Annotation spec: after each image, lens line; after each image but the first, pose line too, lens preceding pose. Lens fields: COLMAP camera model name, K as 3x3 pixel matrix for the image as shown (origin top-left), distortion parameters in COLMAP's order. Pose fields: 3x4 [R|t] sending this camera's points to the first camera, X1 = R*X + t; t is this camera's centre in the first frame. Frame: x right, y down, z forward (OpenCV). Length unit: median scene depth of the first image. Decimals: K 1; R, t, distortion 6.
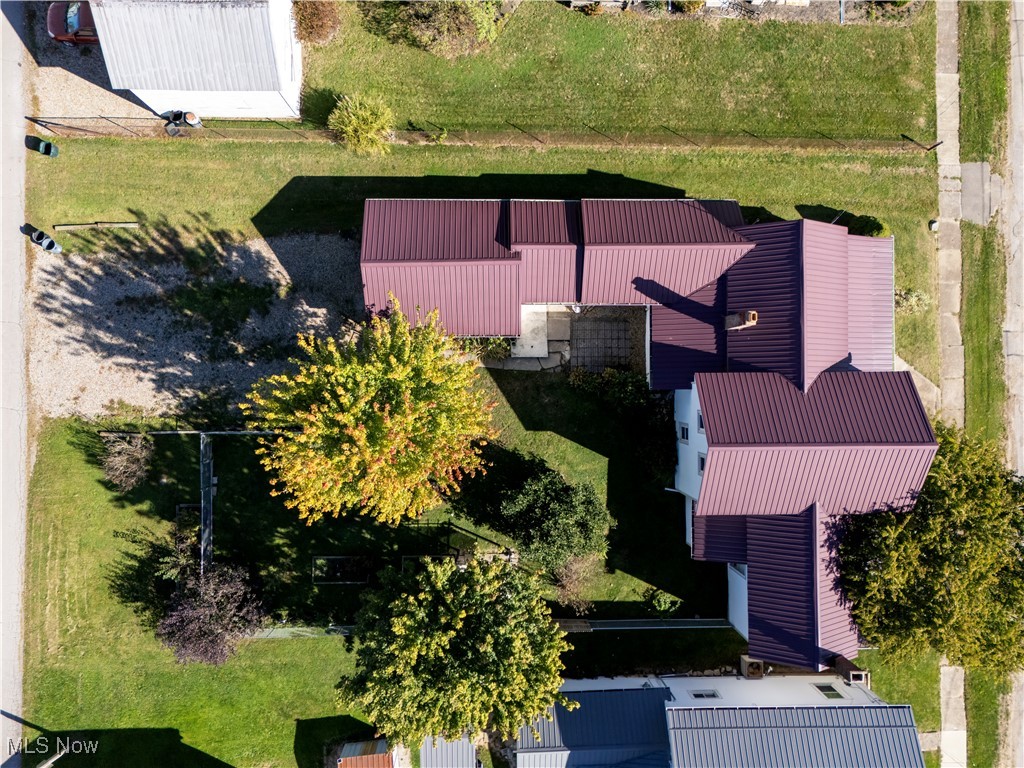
lens RADIAL K [[744.0, 0, 518.5], [0, 744.0, 382.1], [0, 0, 1]] dist [0.053367, -0.043916]
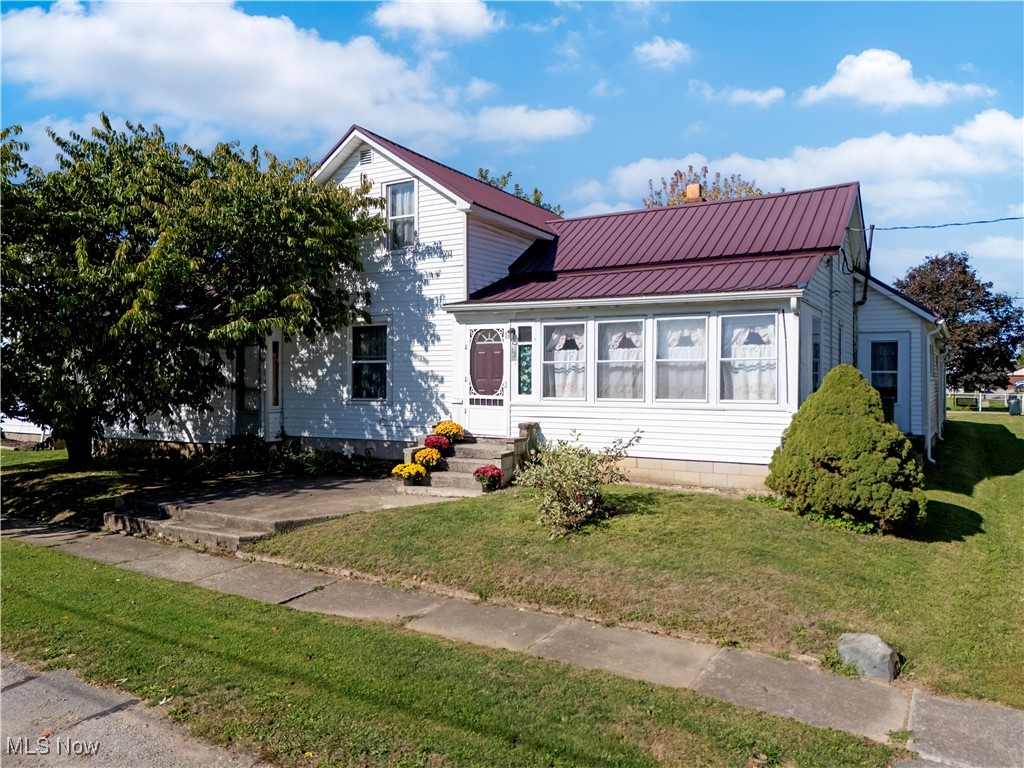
lens RADIAL K [[744.0, 0, 514.5], [0, 744.0, 382.7], [0, 0, 1]] dist [0.053367, -0.043916]
pose [[-0.509200, -0.028691, -0.860170, 0.797183], [-0.860504, -0.001356, 0.509443, -0.239696], [-0.015783, 0.999587, -0.023998, 0.997607]]
